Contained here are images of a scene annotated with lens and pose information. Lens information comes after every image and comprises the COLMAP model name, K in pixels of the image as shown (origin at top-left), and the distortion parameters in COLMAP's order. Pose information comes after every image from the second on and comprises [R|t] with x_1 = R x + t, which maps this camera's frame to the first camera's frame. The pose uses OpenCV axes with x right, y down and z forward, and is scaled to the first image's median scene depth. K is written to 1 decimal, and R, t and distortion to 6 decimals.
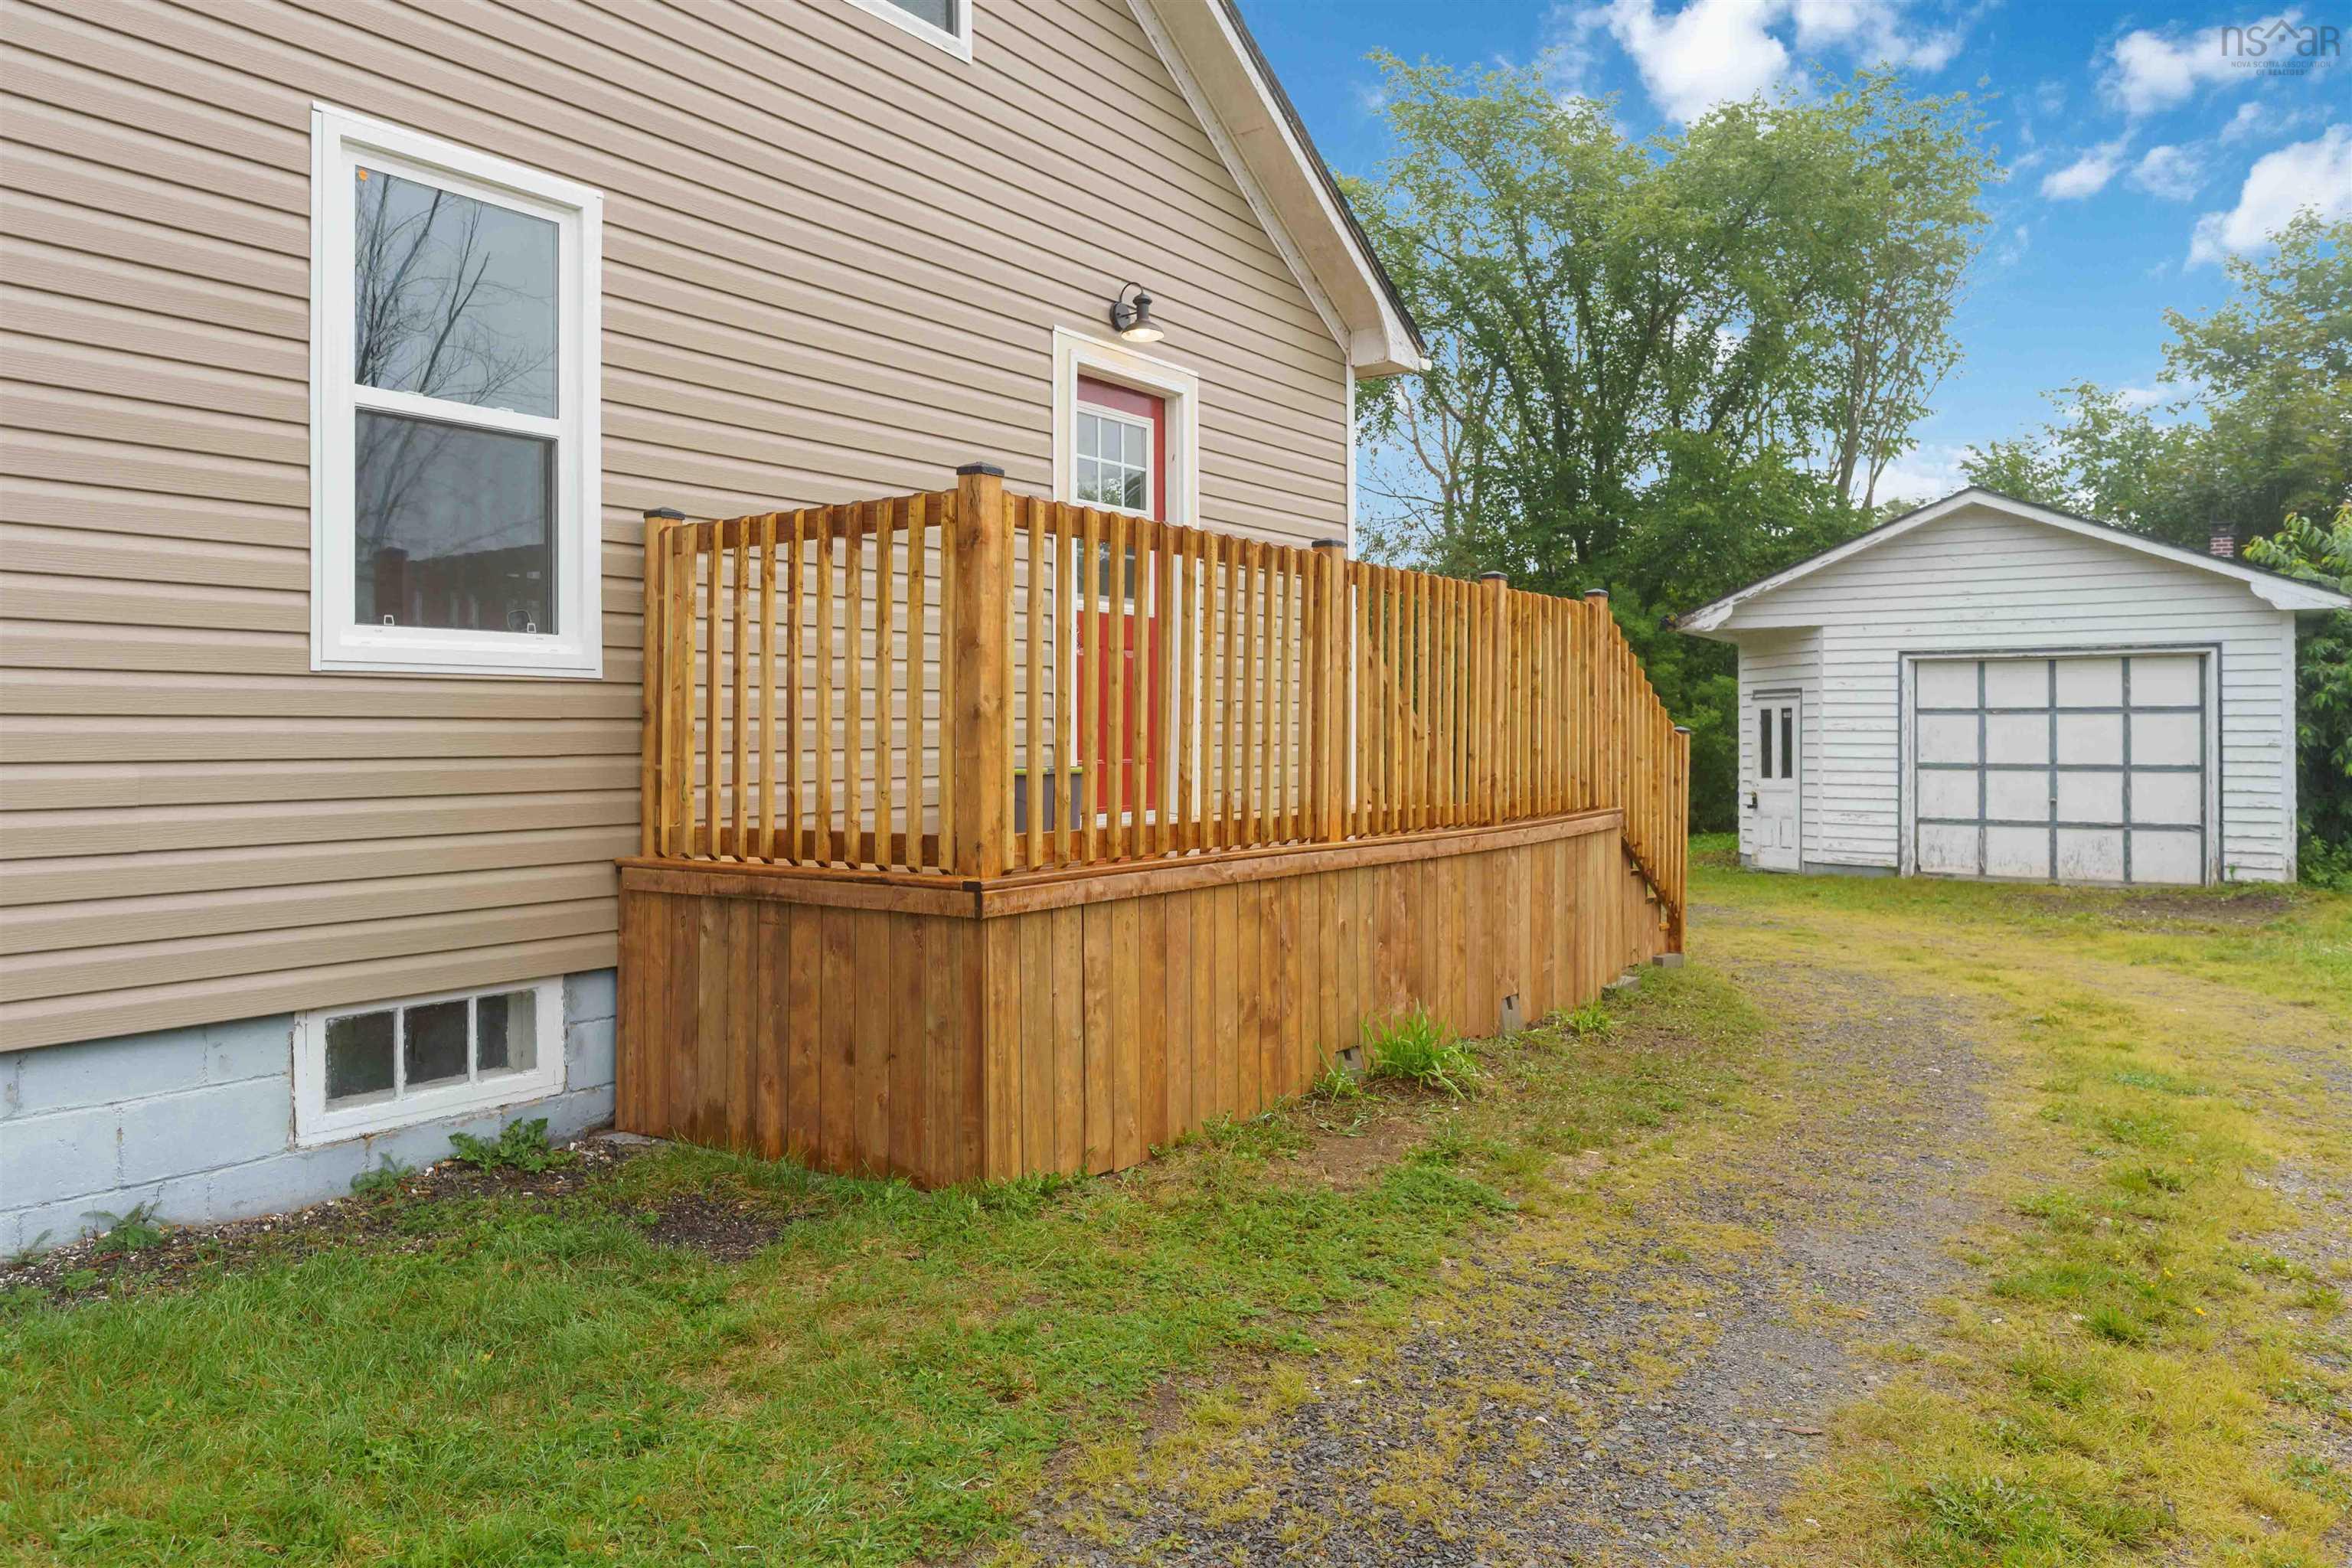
lens RADIAL K [[1578.5, 0, 1181.3], [0, 1578.5, 738.2], [0, 0, 1]] dist [-0.003178, 0.009143]
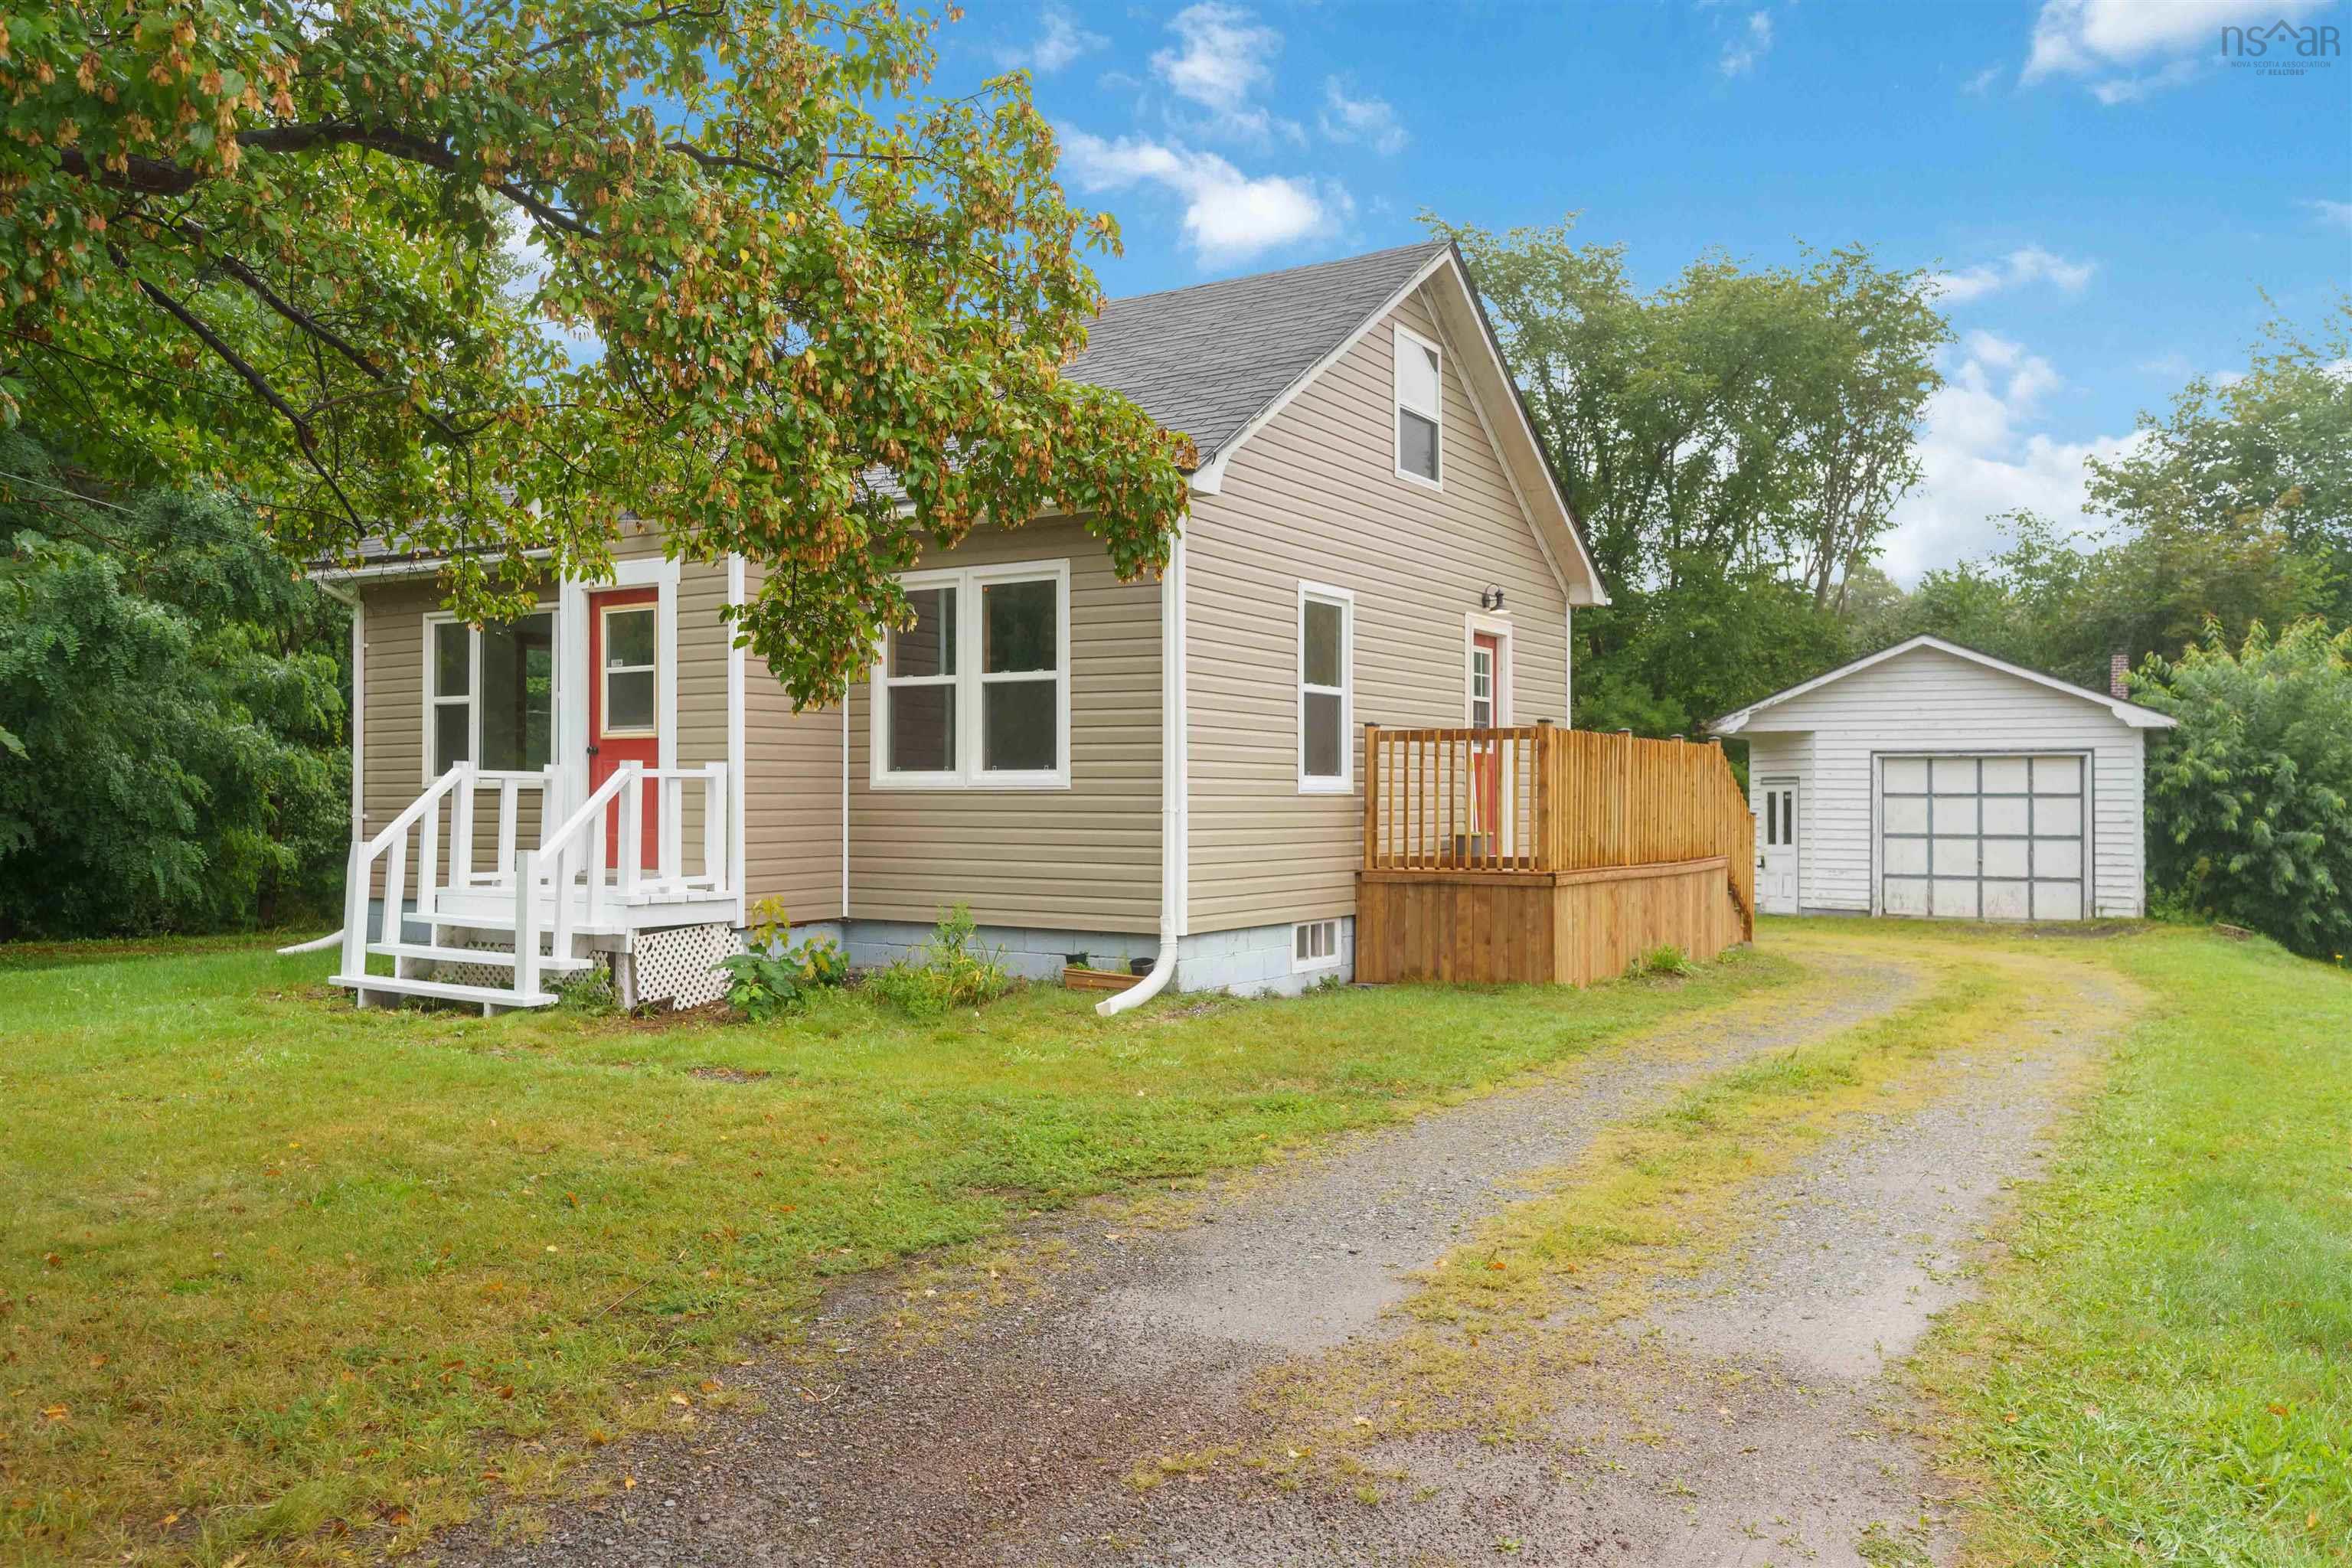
lens RADIAL K [[1766.9, 0, 1192.9], [0, 1766.9, 795.8], [0, 0, 1]] dist [0.009999, -0.002892]
pose [[0.997872, 0.004233, 0.065073, -0.234434], [-0.003857, 0.999975, -0.005897, -0.005463], [-0.065097, 0.005634, 0.997863, -0.498138]]
